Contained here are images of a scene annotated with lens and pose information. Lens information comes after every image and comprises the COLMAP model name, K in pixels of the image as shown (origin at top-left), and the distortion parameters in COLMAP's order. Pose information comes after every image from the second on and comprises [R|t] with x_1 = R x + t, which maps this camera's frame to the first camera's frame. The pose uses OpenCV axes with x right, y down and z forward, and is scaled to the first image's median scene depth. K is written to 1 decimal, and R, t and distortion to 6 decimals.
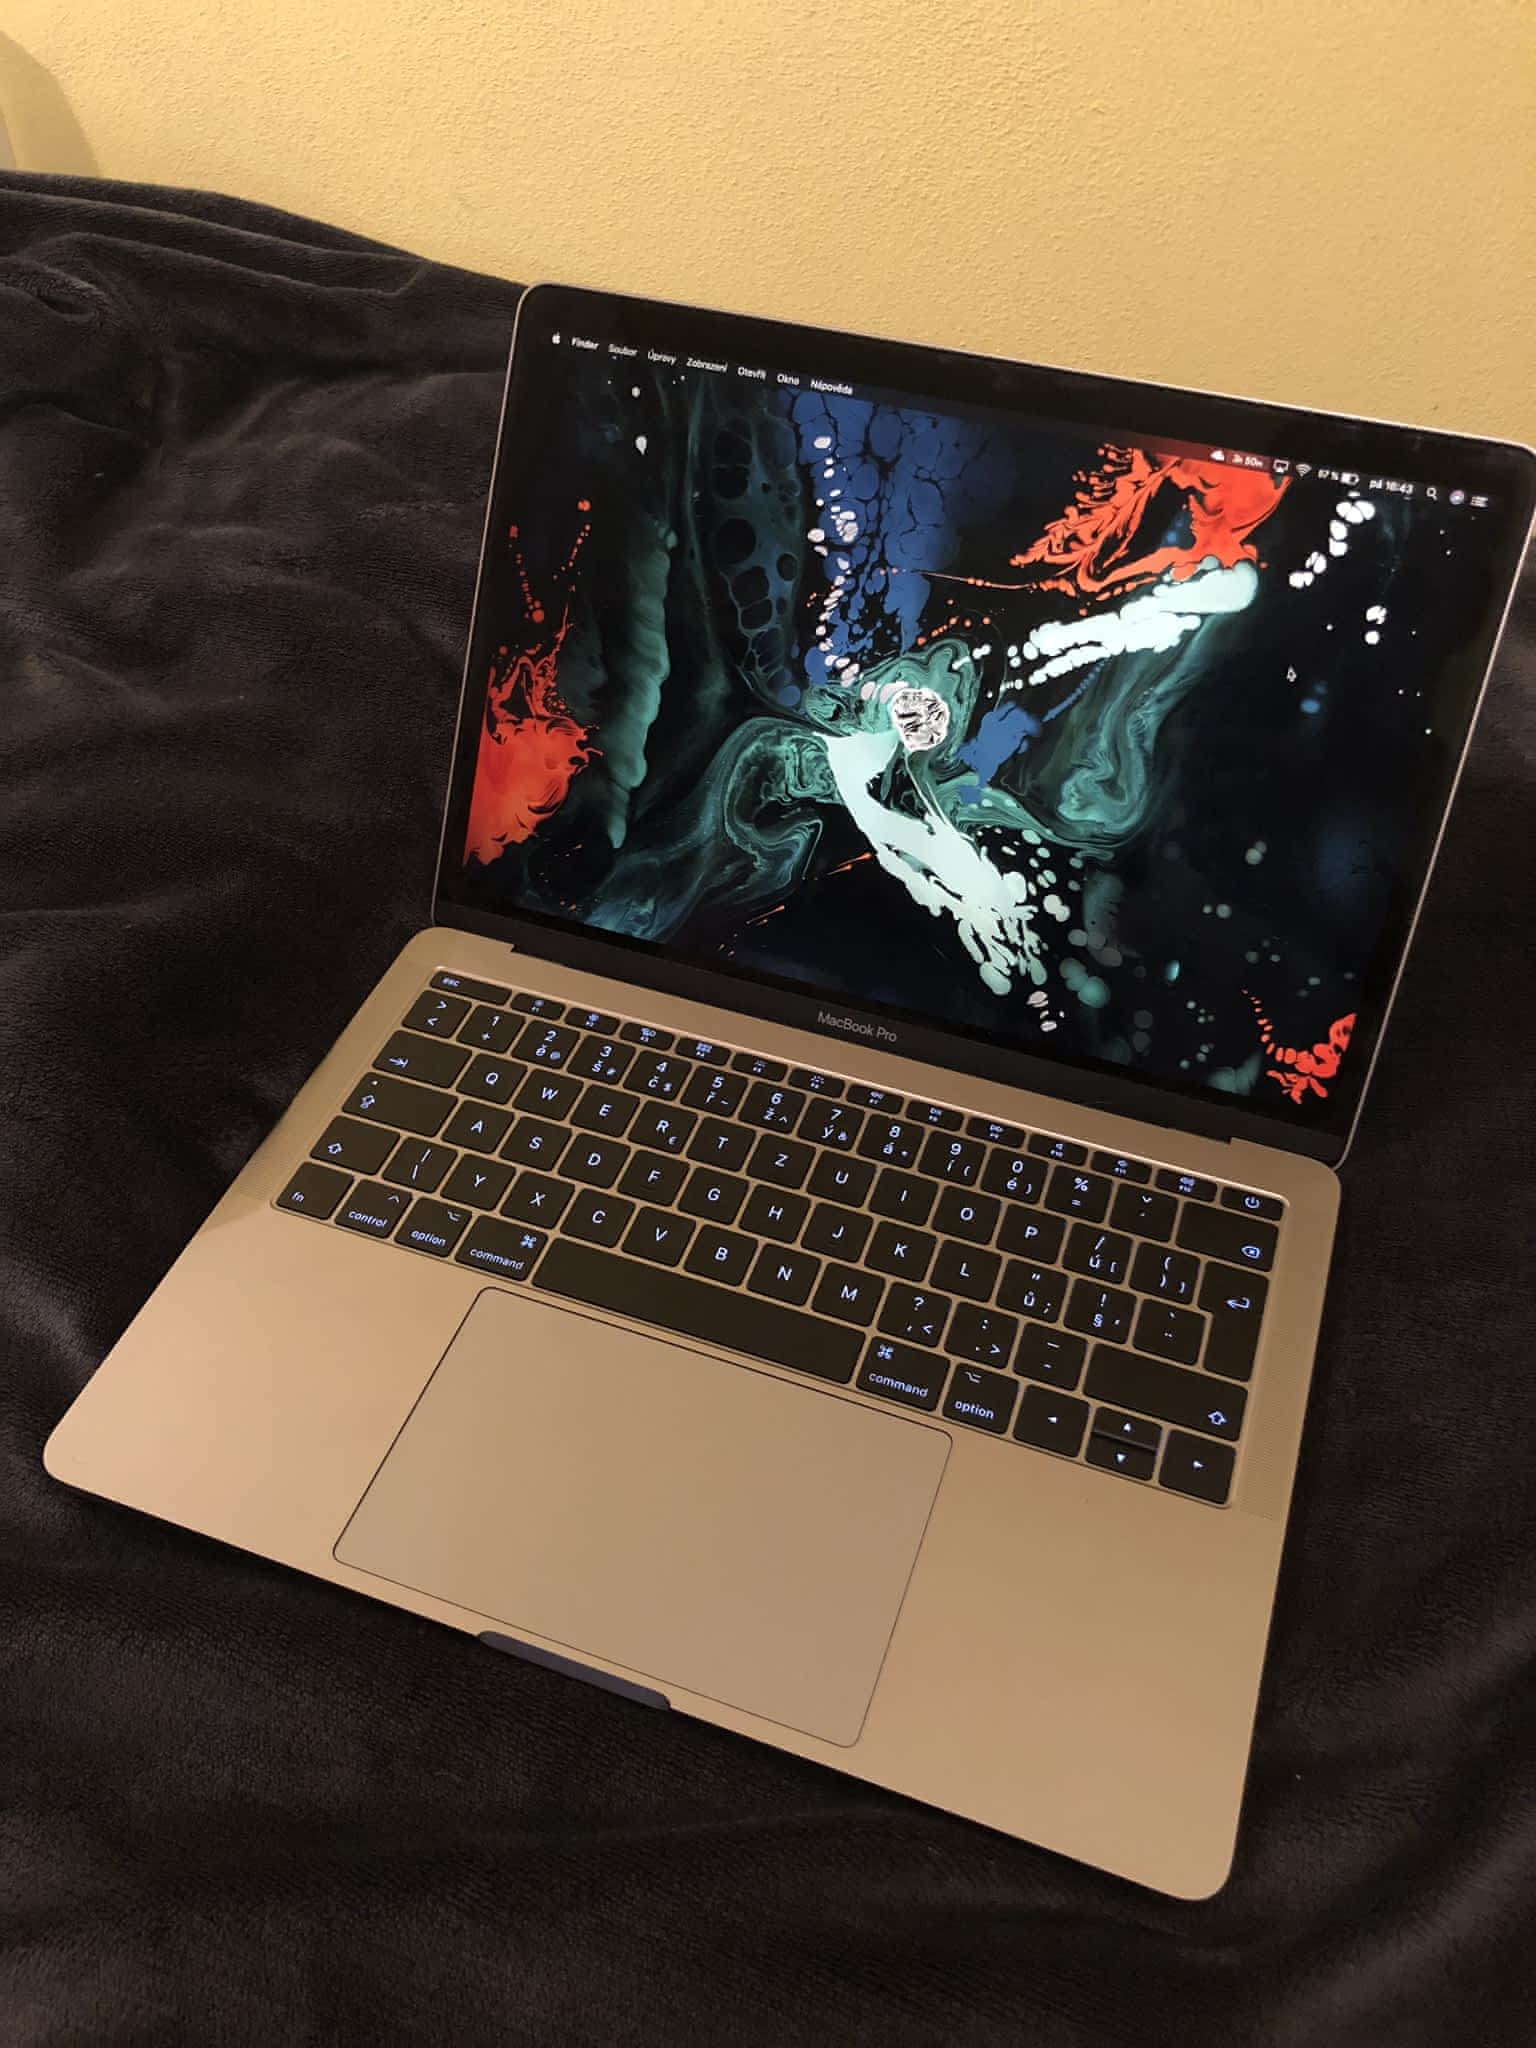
lens RADIAL K [[1641.5, 0, 787.3], [0, 1641.5, 1031.2], [0, 0, 1]] dist [0.002447, -0.033258]
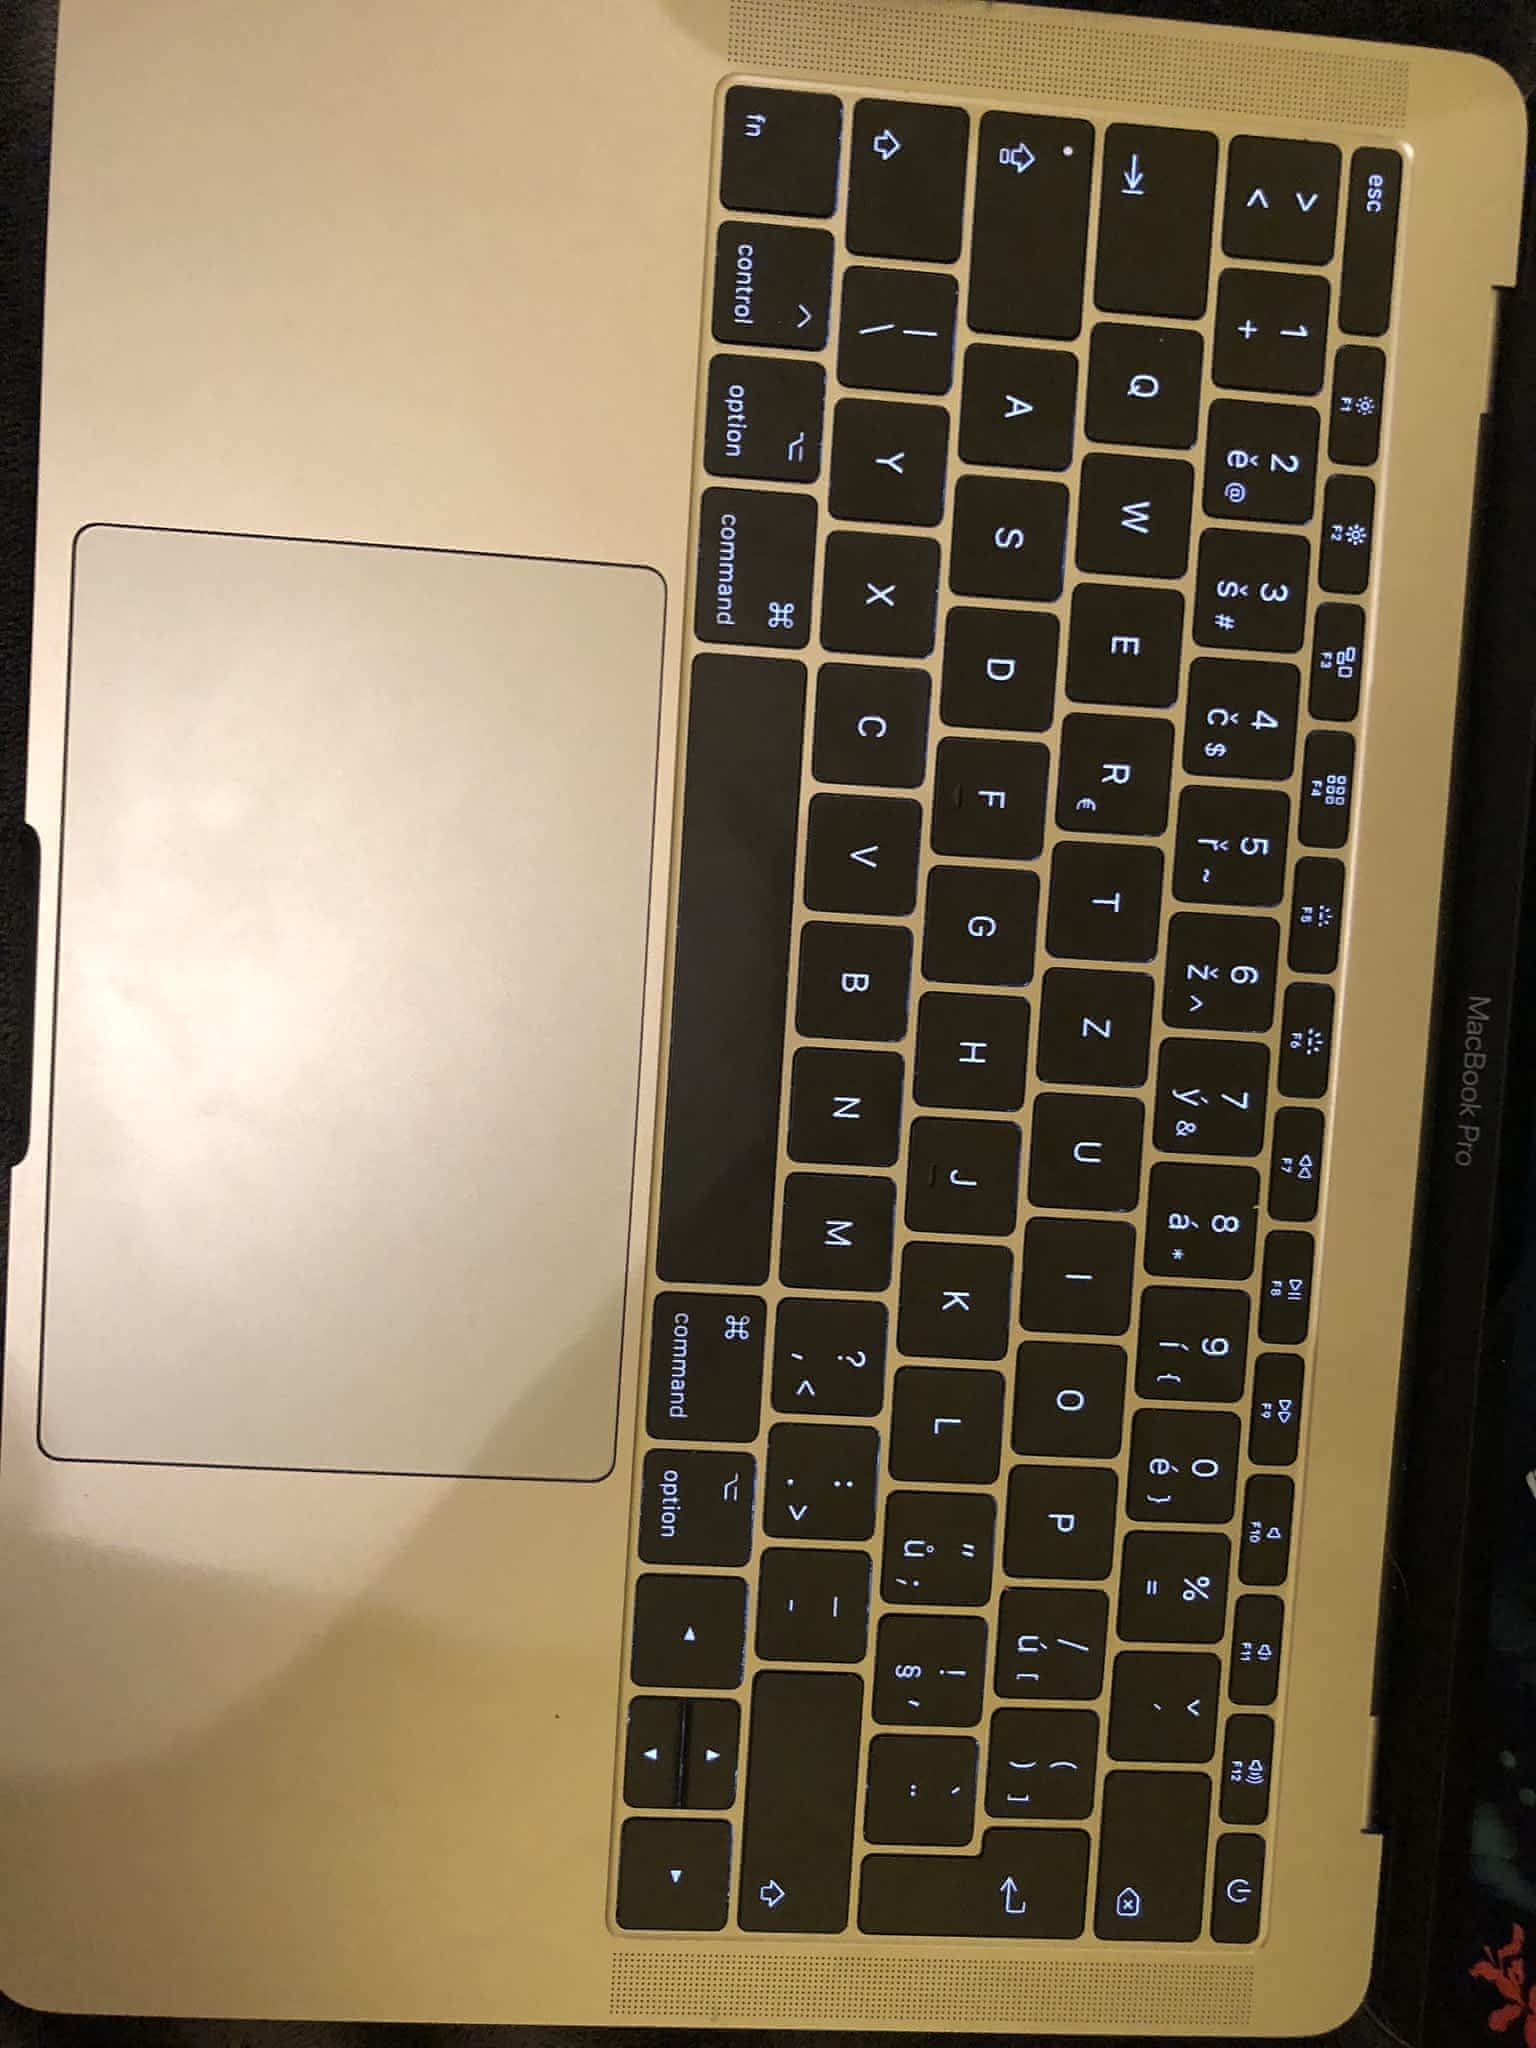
lens RADIAL K [[1641.5, 0, 810.1], [0, 1641.5, 957.0], [0, 0, 1]] dist [0.002447, -0.033258]
pose [[0.276278, 0.959093, 0.061728, -0.080044], [-0.751252, 0.175457, 0.636267, -0.180449], [0.599408, -0.222160, 0.768996, 0.559370]]
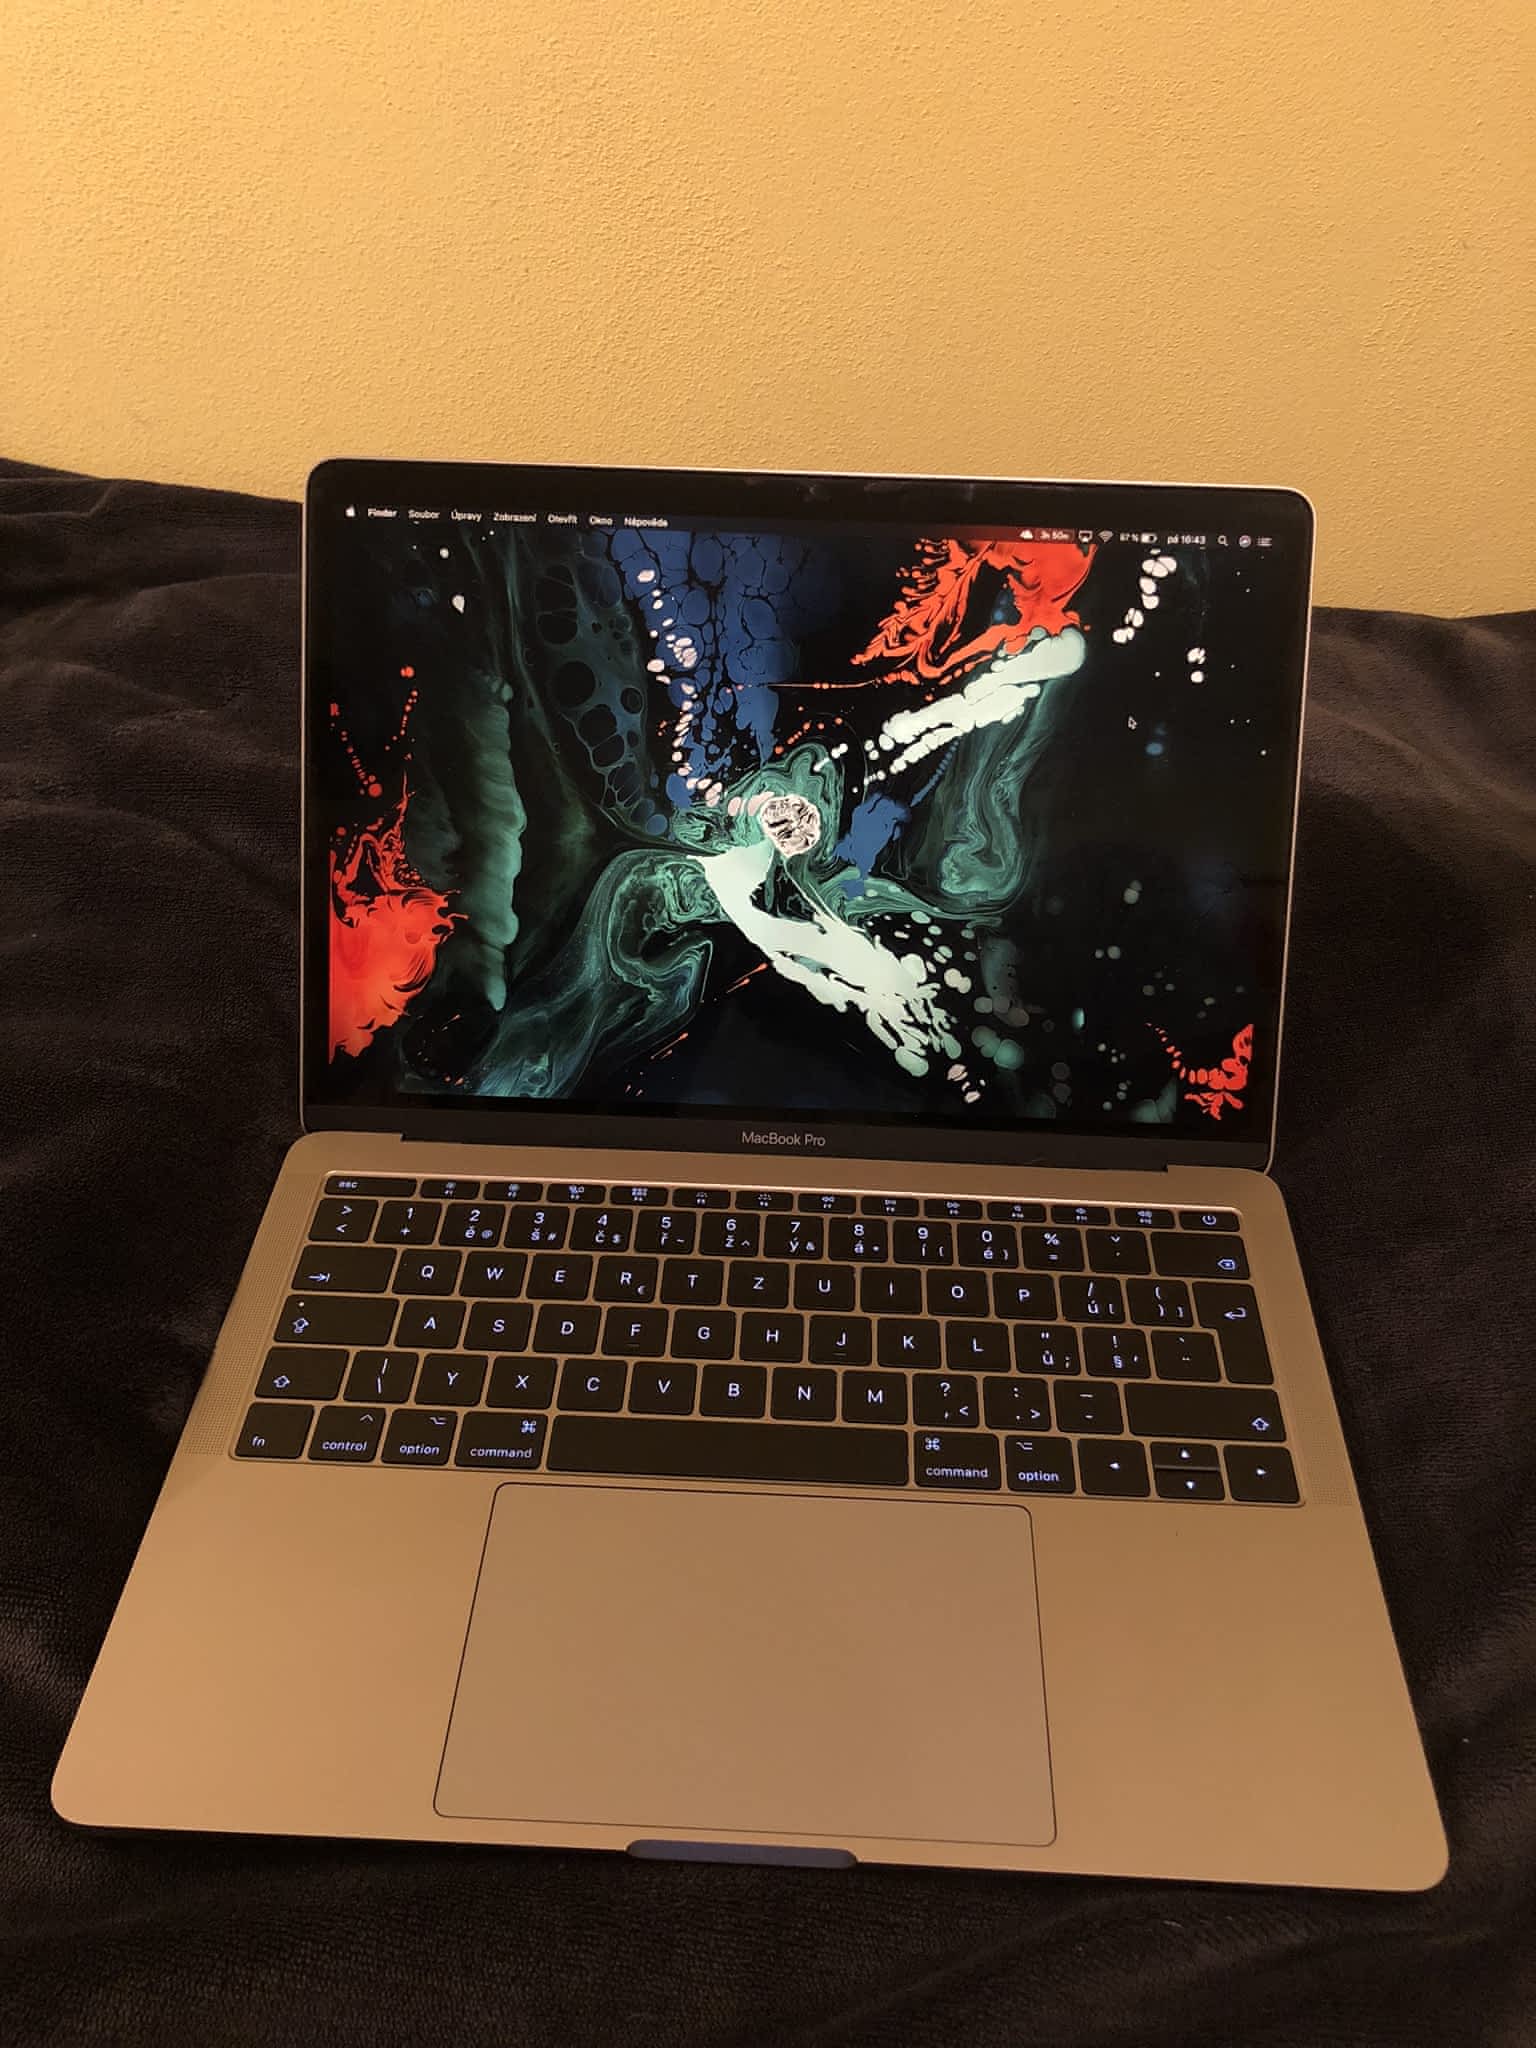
lens RADIAL K [[1641.5, 0, 786.0], [0, 1641.5, 1022.9], [0, 0, 1]] dist [0.002447, -0.033258]
pose [[0.954042, -0.187563, 0.233718, -0.184920], [0.213825, 0.972493, -0.092394, 0.022077], [-0.209959, 0.138123, 0.967905, 0.038386]]
